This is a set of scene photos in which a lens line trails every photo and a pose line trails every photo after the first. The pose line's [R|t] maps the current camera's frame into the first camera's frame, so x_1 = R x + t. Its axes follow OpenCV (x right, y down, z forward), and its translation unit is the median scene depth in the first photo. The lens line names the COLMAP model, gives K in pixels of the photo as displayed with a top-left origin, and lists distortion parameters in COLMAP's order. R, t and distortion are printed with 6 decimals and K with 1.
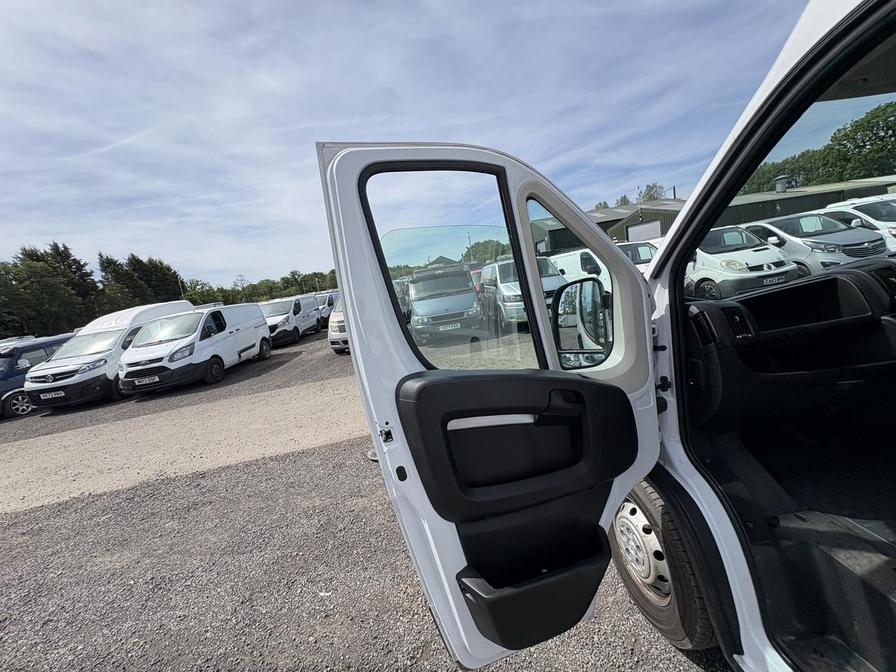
lens RADIAL K [[355.3, 0, 448.0], [0, 355.3, 336.0], [0, 0, 1]] dist [-0.000116, -0.000209]
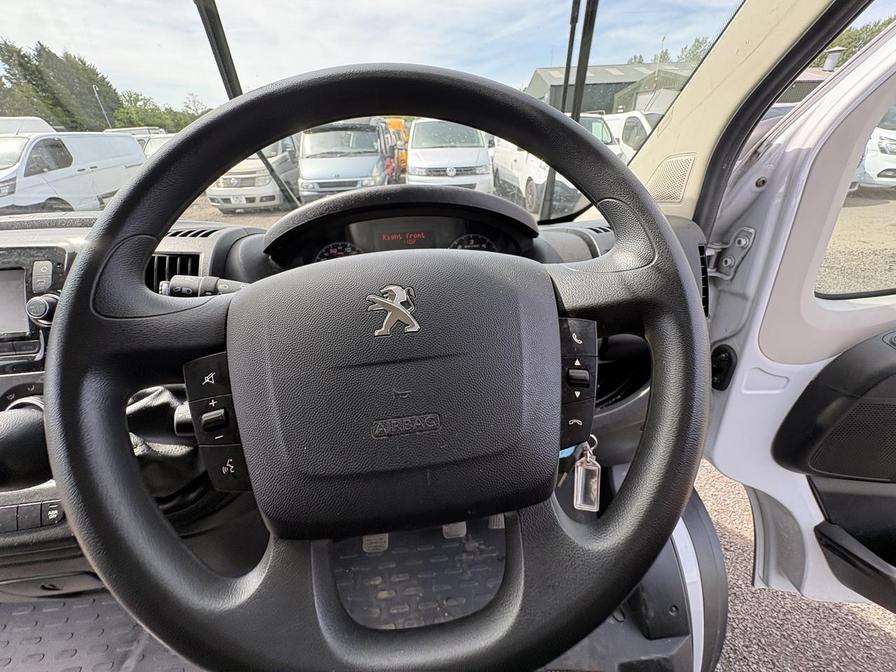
lens RADIAL K [[358.7, 0, 448.9], [0, 358.7, 333.6], [0, 0, 1]] dist [-0.000270, 0.000522]
pose [[0.992631, 0.103188, 0.063522, 0.227091], [-0.118683, 0.933665, 0.337911, -0.040928], [-0.024440, -0.342960, 0.939032, 0.084107]]
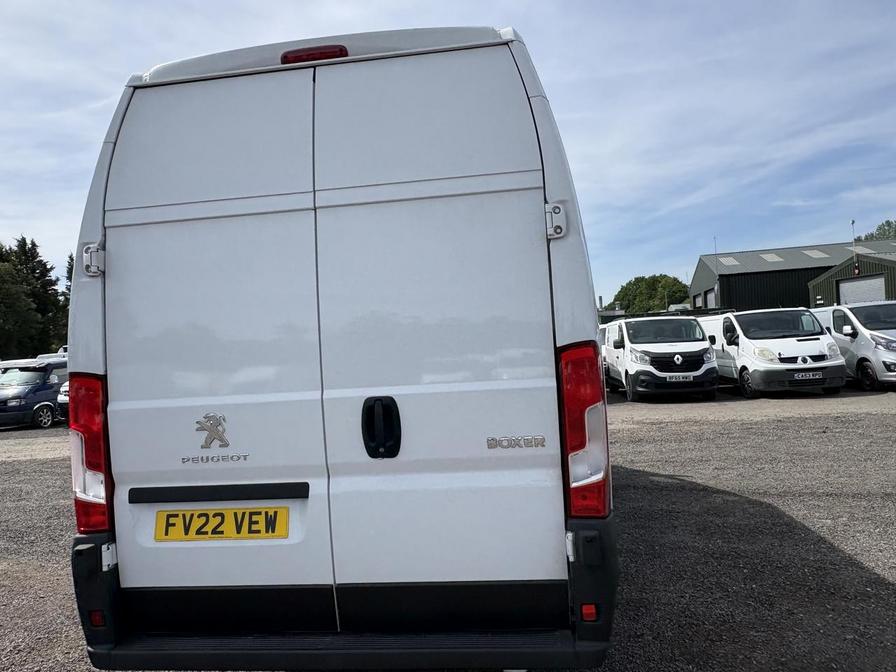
lens RADIAL K [[651.7, 0, 446.6], [0, 651.7, 335.3], [0, 0, 1]] dist [-0.001603, 0.005574]
pose [[0.972006, 0.094278, -0.215213, 0.330934], [-0.125536, 0.982652, -0.136512, 0.066140], [0.198610, 0.159708, 0.966979, -0.640416]]
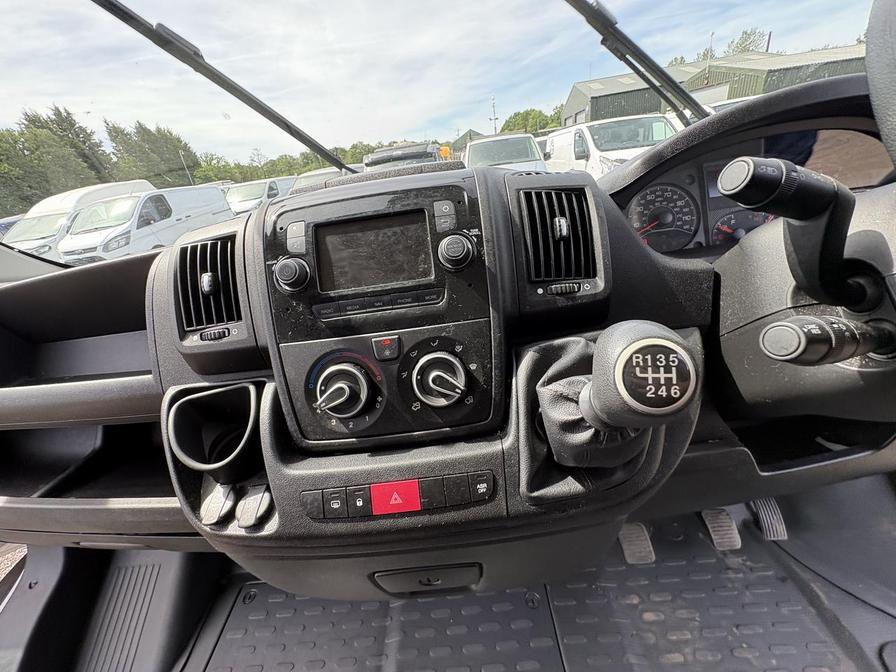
lens RADIAL K [[358.0, 0, 449.4], [0, 358.0, 333.0], [0, 0, 1]] dist [-0.000874, 0.000349]
pose [[0.996015, 0.055869, -0.069522, 0.186428], [-0.033078, 0.955296, 0.293795, -0.027013], [0.082828, -0.290325, 0.953337, 0.087833]]
